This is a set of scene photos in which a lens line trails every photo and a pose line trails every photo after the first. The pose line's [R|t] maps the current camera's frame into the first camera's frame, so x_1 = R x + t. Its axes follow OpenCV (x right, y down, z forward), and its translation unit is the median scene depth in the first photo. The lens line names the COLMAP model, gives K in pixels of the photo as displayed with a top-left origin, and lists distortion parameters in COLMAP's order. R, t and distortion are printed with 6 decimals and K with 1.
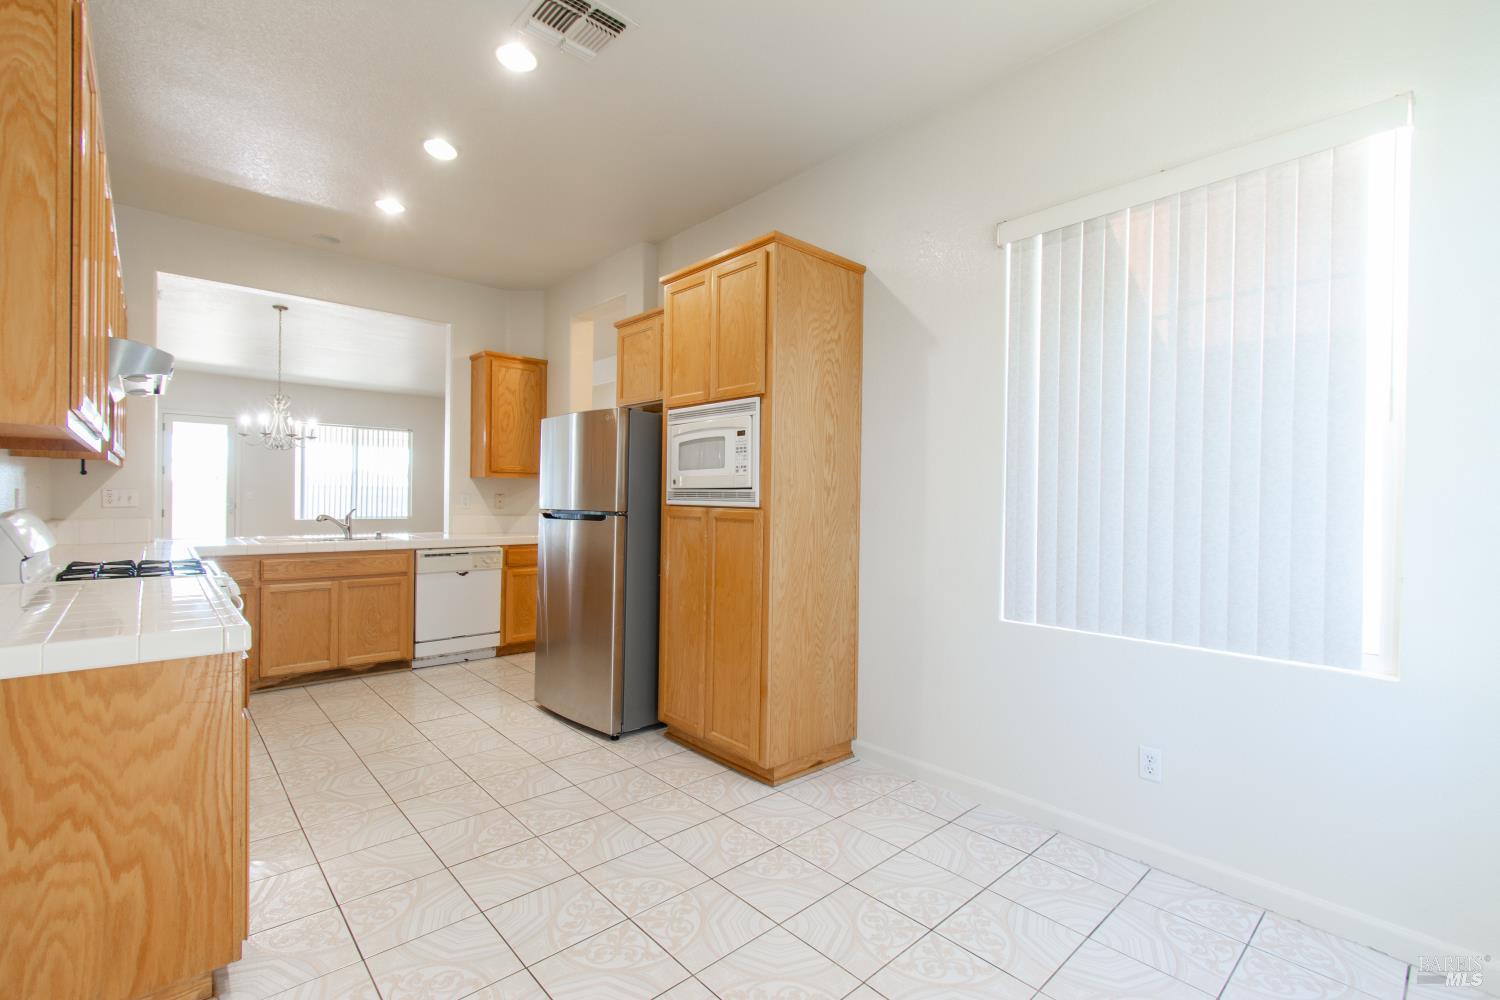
lens RADIAL K [[664.6, 0, 757.5], [0, 664.6, 506.0], [0, 0, 1]] dist [-0.001189, -0.014955]
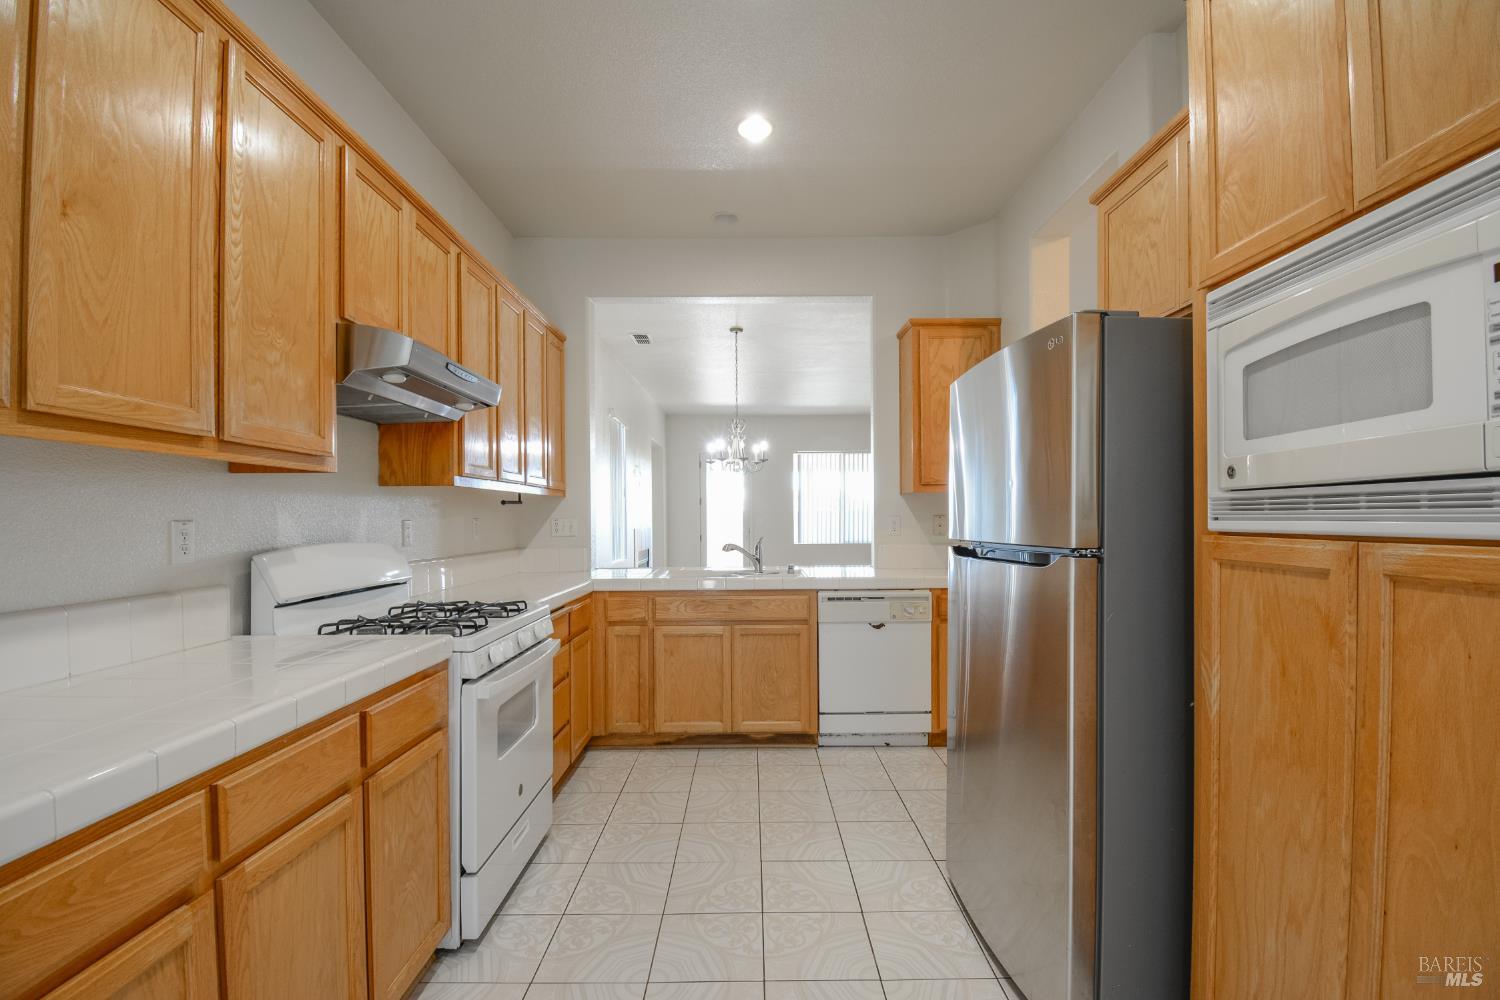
lens RADIAL K [[664.6, 0, 758.6], [0, 664.6, 518.6], [0, 0, 1]] dist [-0.001189, -0.014955]
pose [[0.737528, -0.018778, -0.675056, -0.056597], [0.009781, 0.999805, -0.017126, -0.004818], [0.675246, 0.006029, 0.737568, 0.439949]]
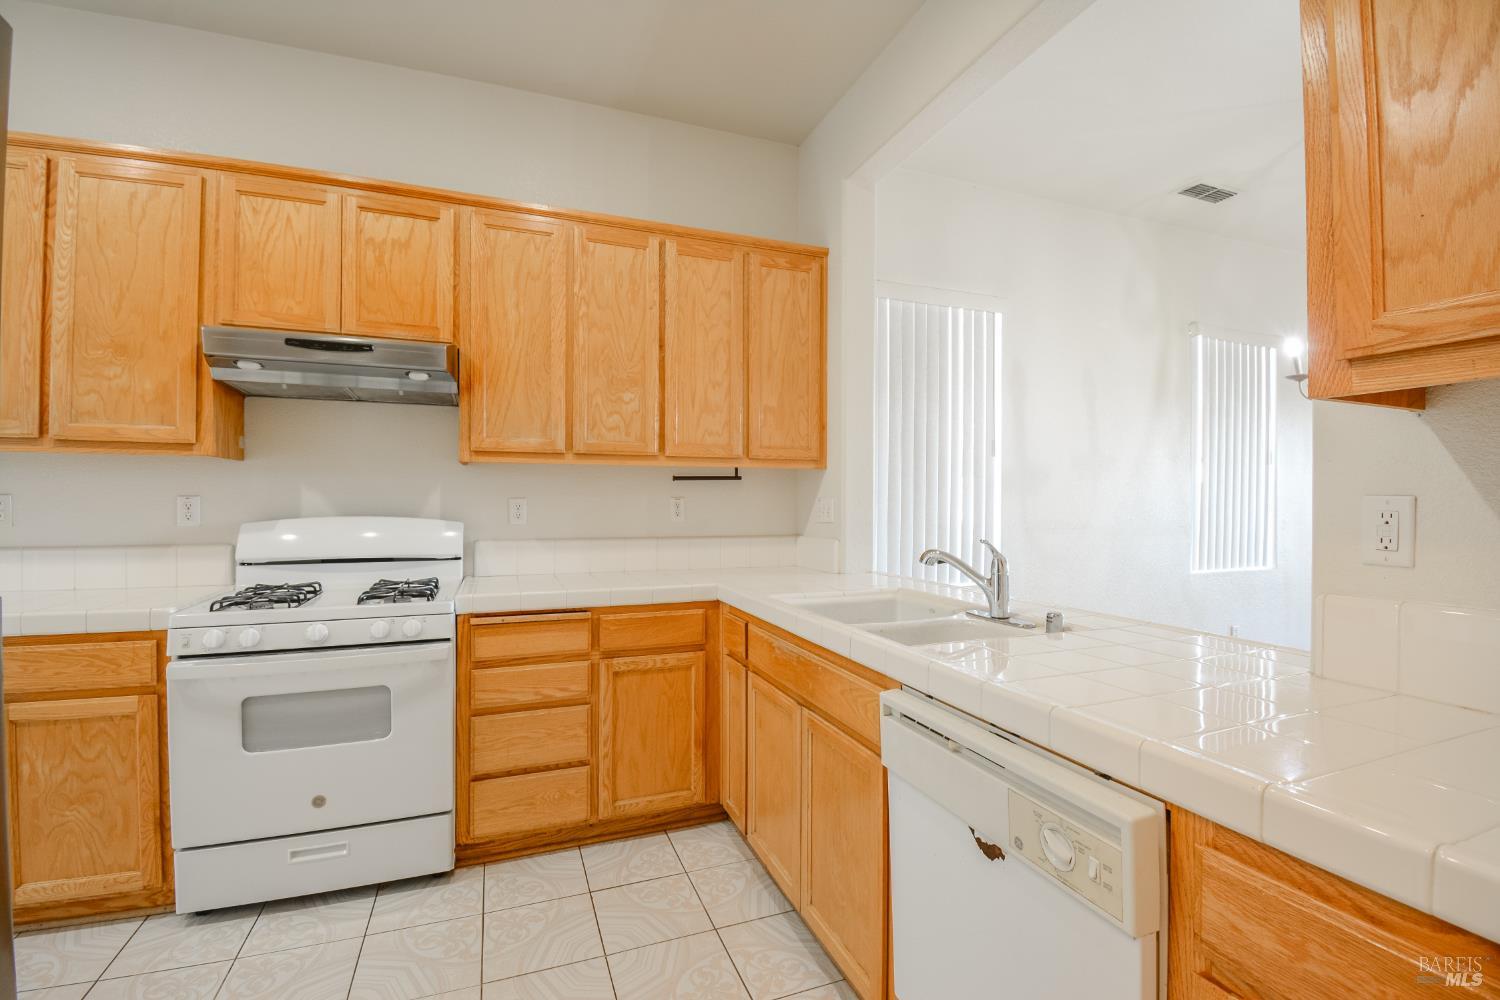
lens RADIAL K [[664.6, 0, 756.8], [0, 664.6, 498.6], [0, 0, 1]] dist [-0.001189, -0.014955]
pose [[-0.366460, -0.016923, -0.930280, -0.237224], [-0.018702, 0.999767, -0.010820, -0.014701], [0.930246, 0.013433, -0.366691, 1.172392]]
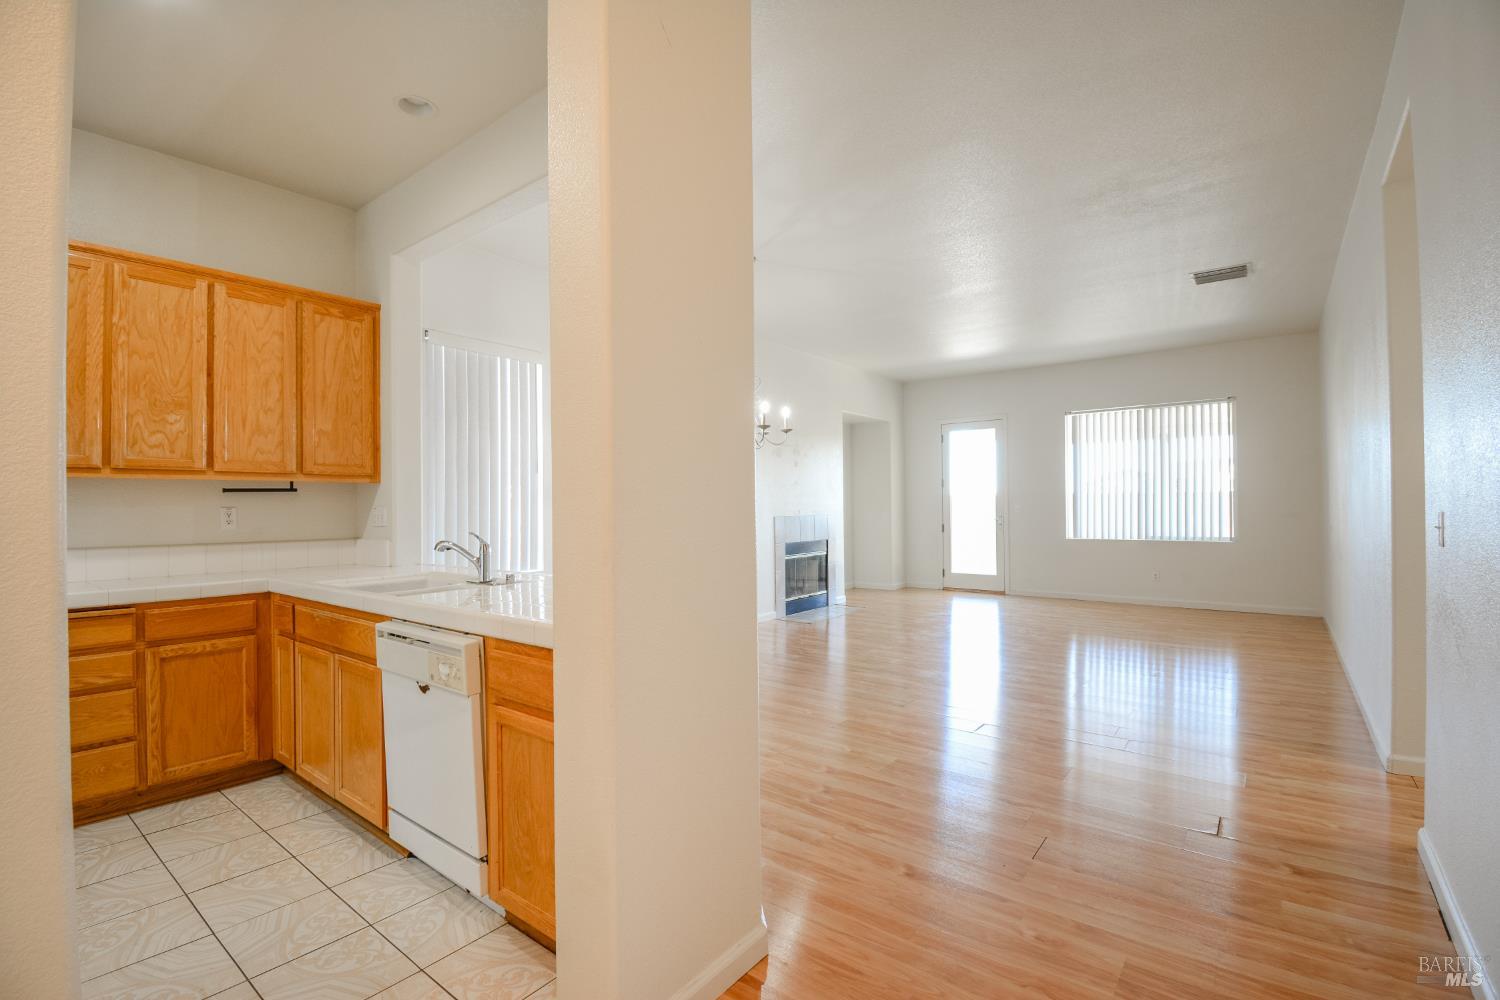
lens RADIAL K [[664.6, 0, 753.2], [0, 664.6, 503.4], [0, 0, 1]] dist [-0.001189, -0.014955]
pose [[0.162987, -0.021955, -0.986384, 0.019004], [0.000025, 0.999752, -0.022248, -0.009261], [0.986628, 0.003602, 0.162947, 1.326025]]
